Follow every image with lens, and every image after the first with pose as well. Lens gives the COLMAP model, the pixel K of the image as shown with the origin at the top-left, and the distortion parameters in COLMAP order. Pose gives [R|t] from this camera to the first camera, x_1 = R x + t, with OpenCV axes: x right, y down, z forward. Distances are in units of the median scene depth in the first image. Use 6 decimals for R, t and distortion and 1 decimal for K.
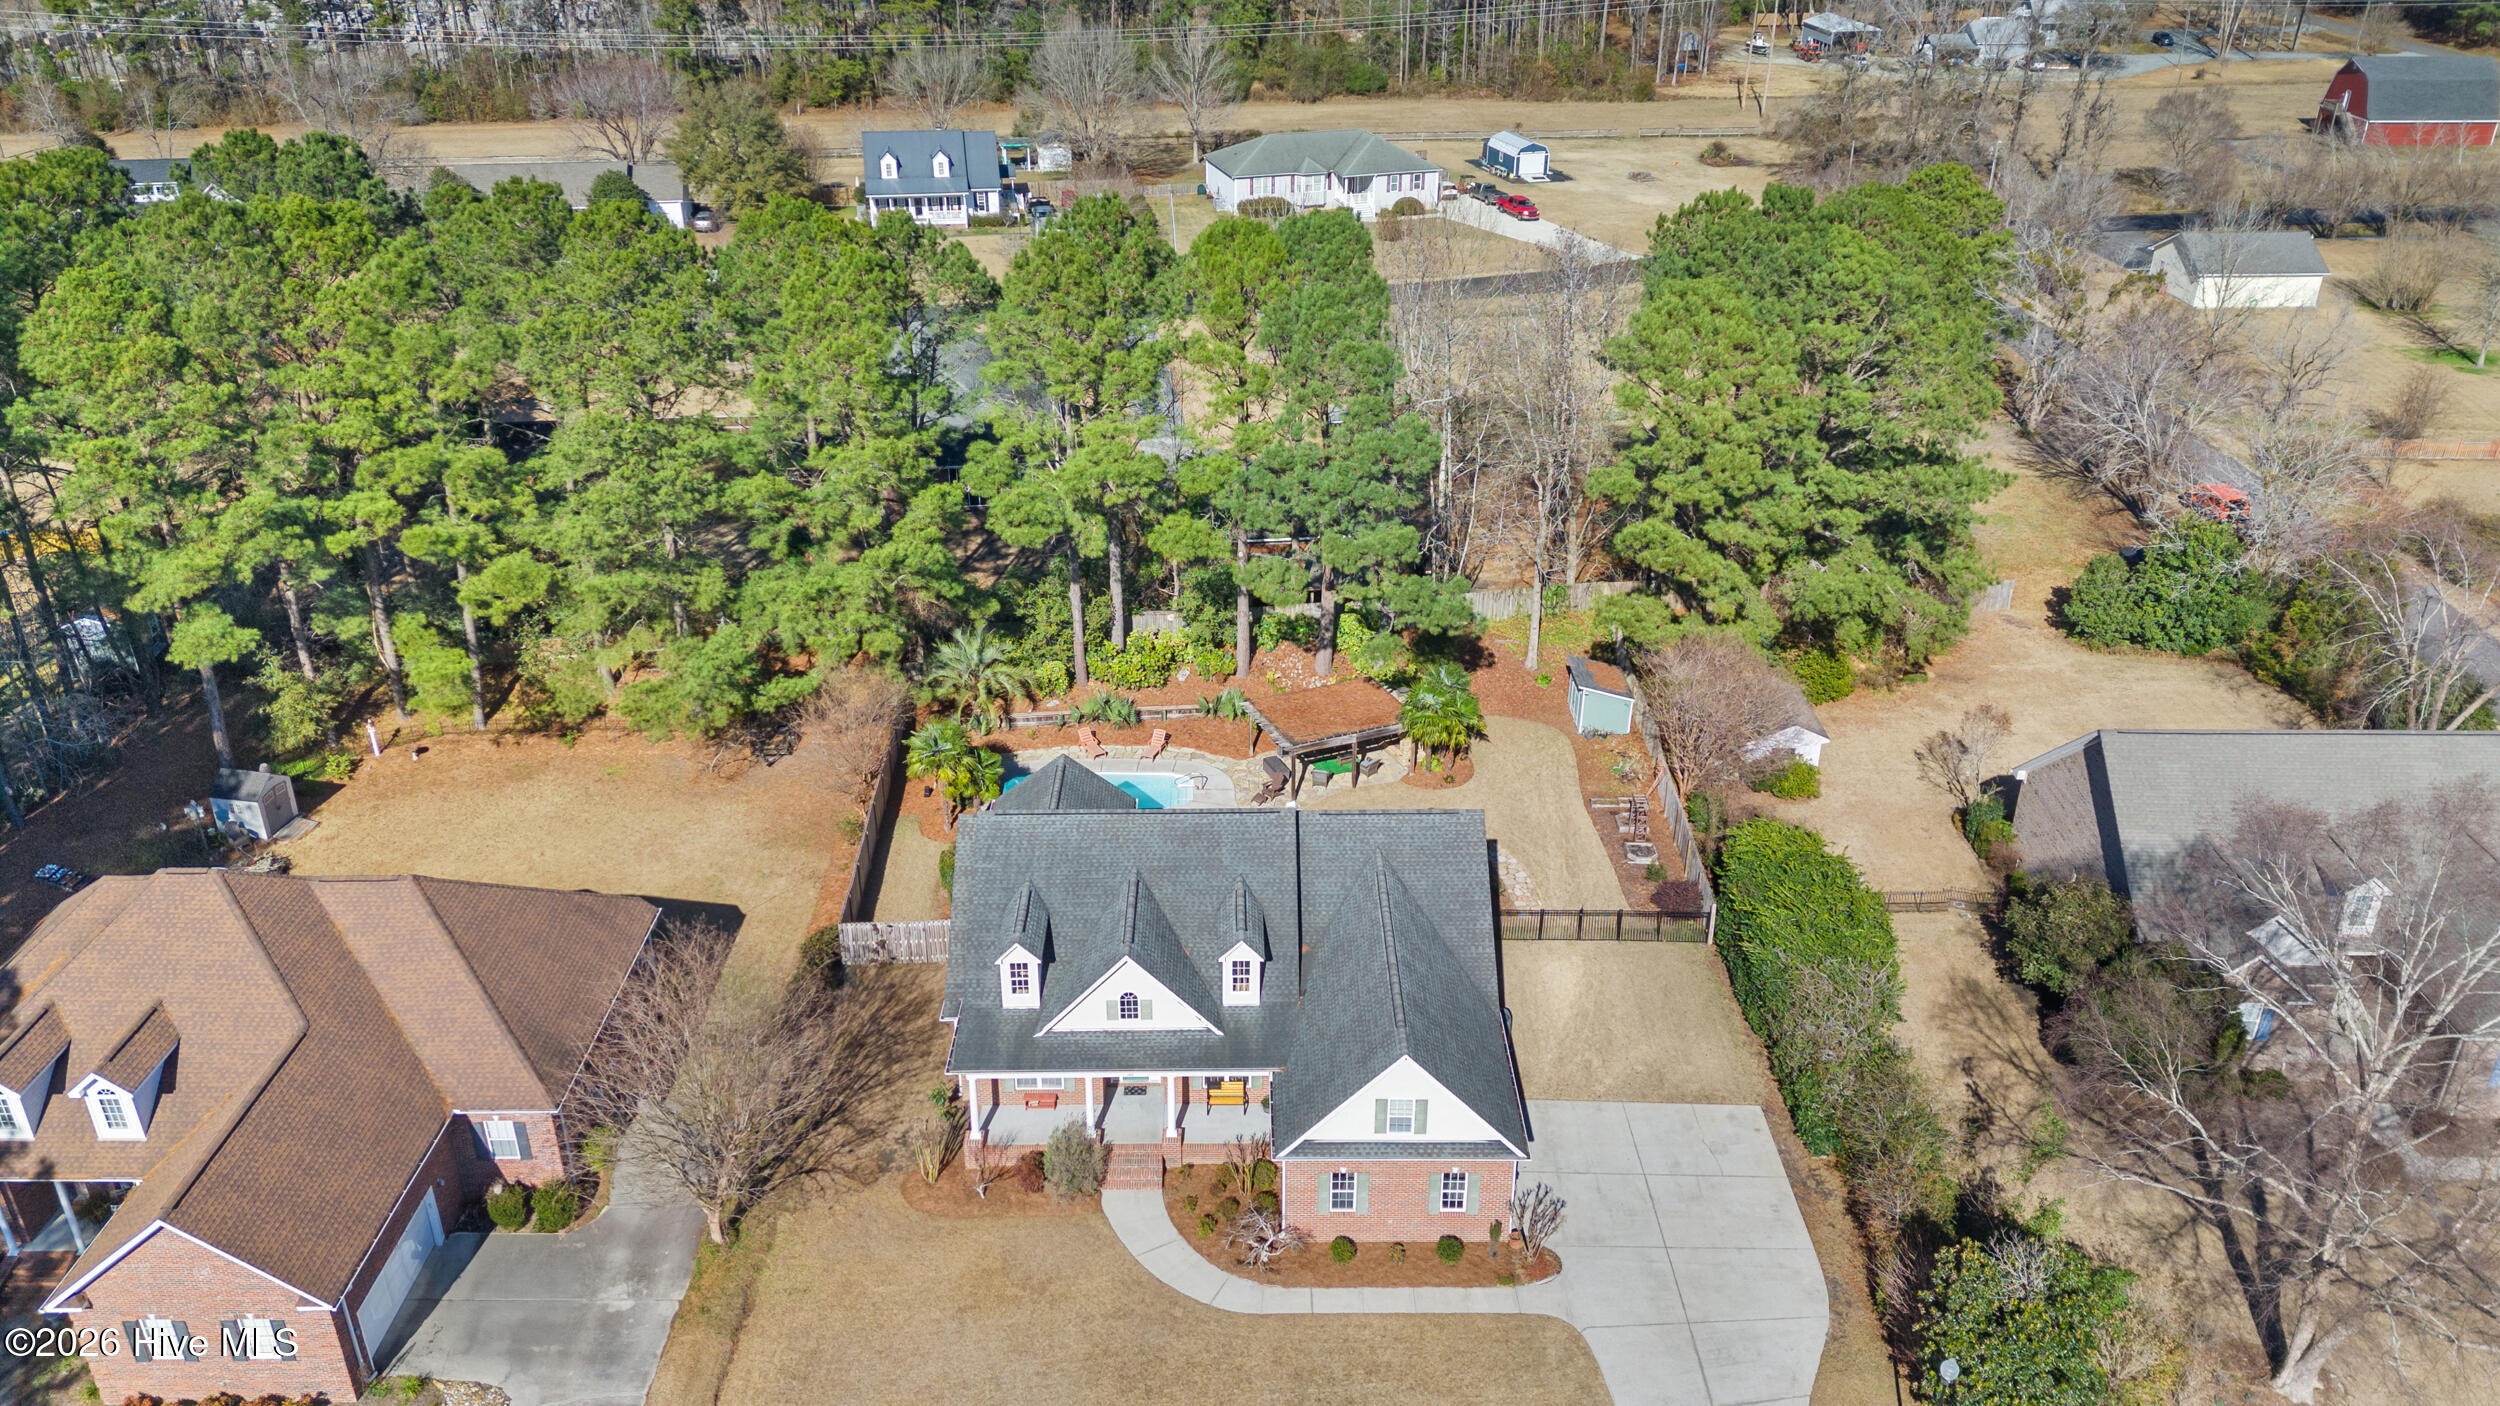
lens RADIAL K [[1824.8, 0, 1262.5], [0, 1824.8, 701.8], [0, 0, 1]] dist [-0.002992, -0.001337]
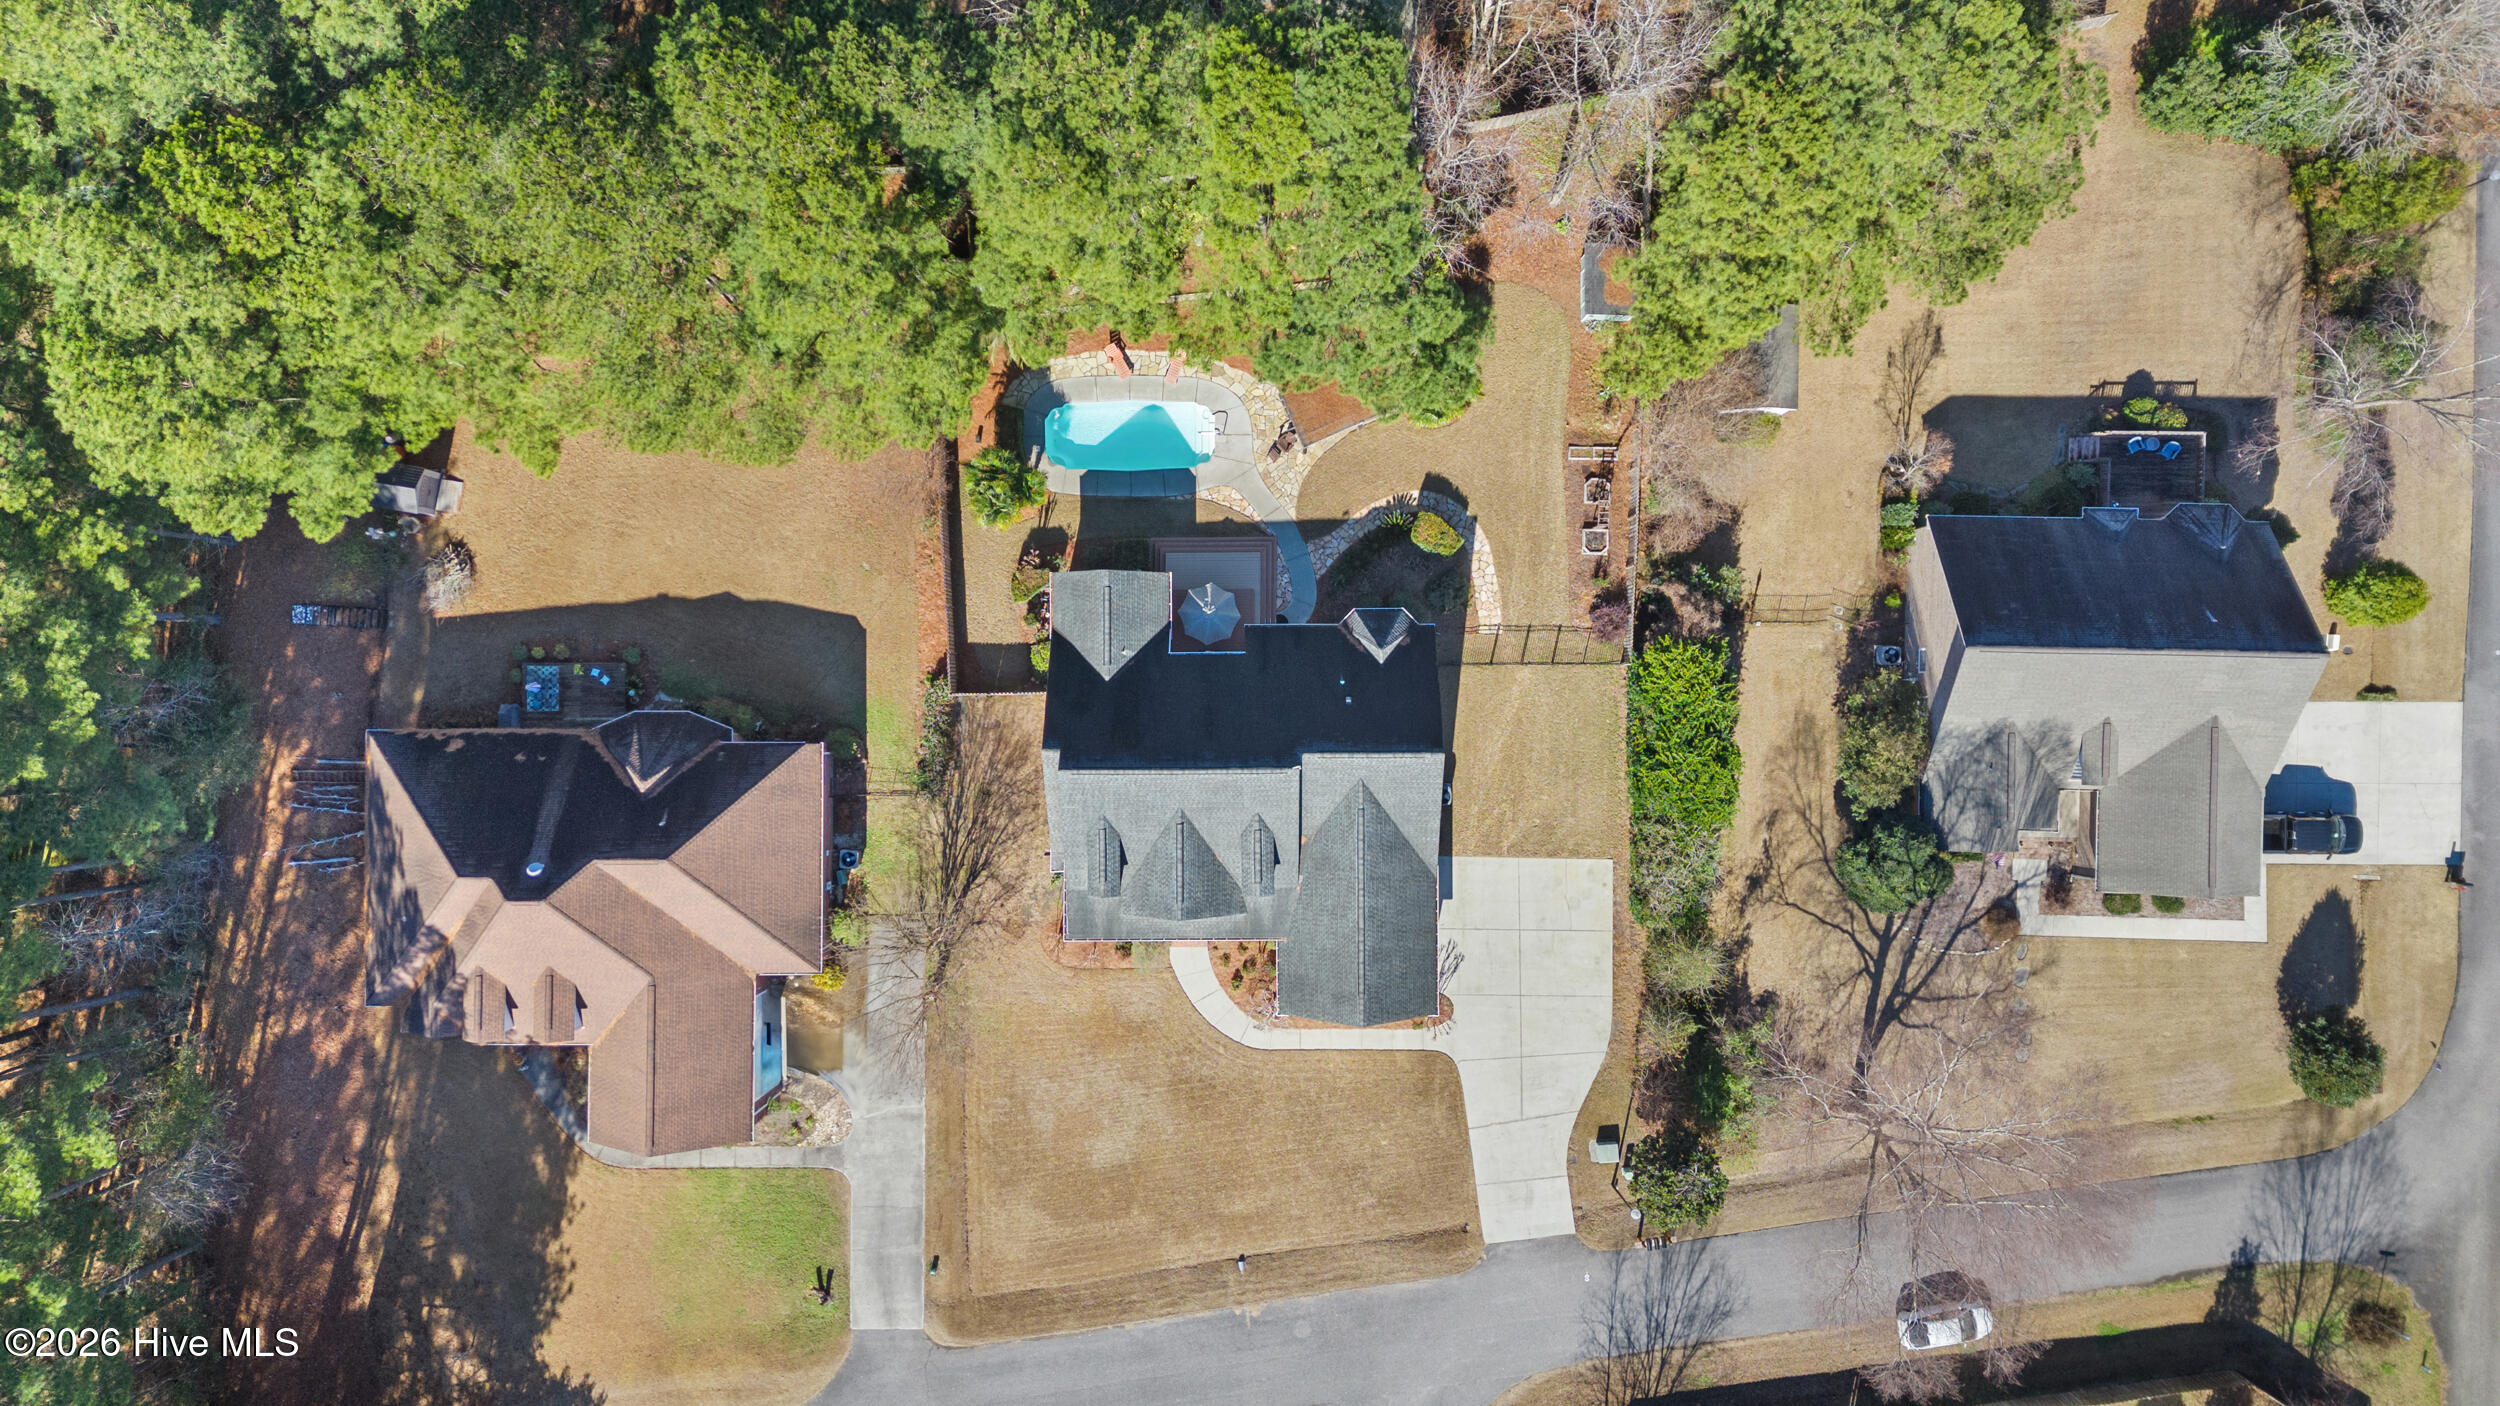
lens RADIAL K [[1858.3, 0, 1251.9], [0, 1858.3, 700.0], [0, 0, 1]] dist [0.097182, -0.041858]
pose [[0.999849, 0.012554, -0.012028, -0.000457], [0.005577, 0.423668, 0.905800, -1.241033], [0.016467, -0.905730, 0.423534, 0.502322]]
